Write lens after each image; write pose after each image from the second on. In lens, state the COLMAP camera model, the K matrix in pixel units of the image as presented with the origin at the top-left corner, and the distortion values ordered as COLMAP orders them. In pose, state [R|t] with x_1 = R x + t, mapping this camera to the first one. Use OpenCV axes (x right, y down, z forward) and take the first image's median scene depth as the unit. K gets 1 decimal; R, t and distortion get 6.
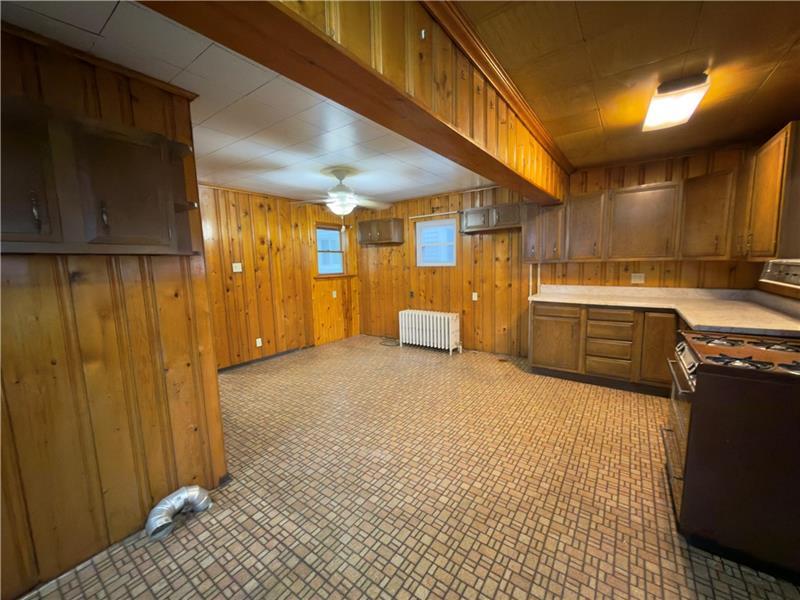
lens RADIAL K [[319.3, 0, 401.4], [0, 319.3, 299.3], [0, 0, 1]] dist [0.000524, 0.000020]
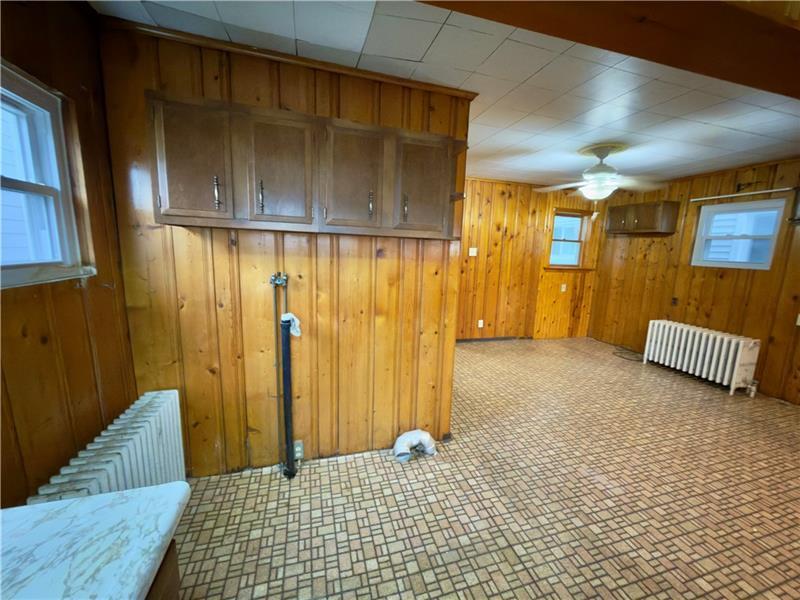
lens RADIAL K [[319.3, 0, 400.3], [0, 319.3, 299.3], [0, 0, 1]] dist [0.000524, 0.000020]
pose [[0.787127, 0.152885, -0.597543, -0.059545], [-0.128360, 0.988185, 0.083748, 0.000456], [0.603287, 0.010780, 0.797452, -0.018504]]
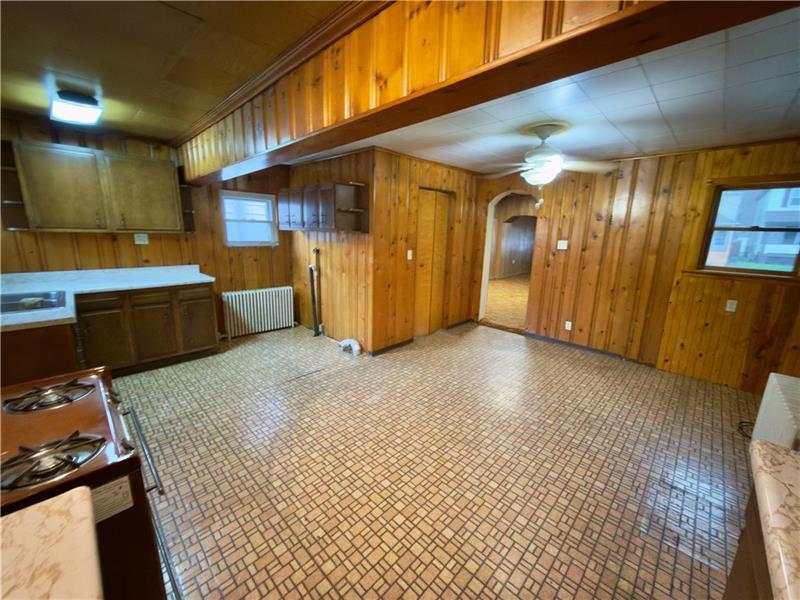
lens RADIAL K [[319.3, 0, 403.3], [0, 319.3, 303.2], [0, 0, 1]] dist [0.000524, 0.000020]
pose [[-0.152766, 0.237390, -0.959327, 0.930443], [-0.138566, 0.955987, 0.258629, -0.189307], [0.978500, 0.172440, -0.113148, 1.086497]]
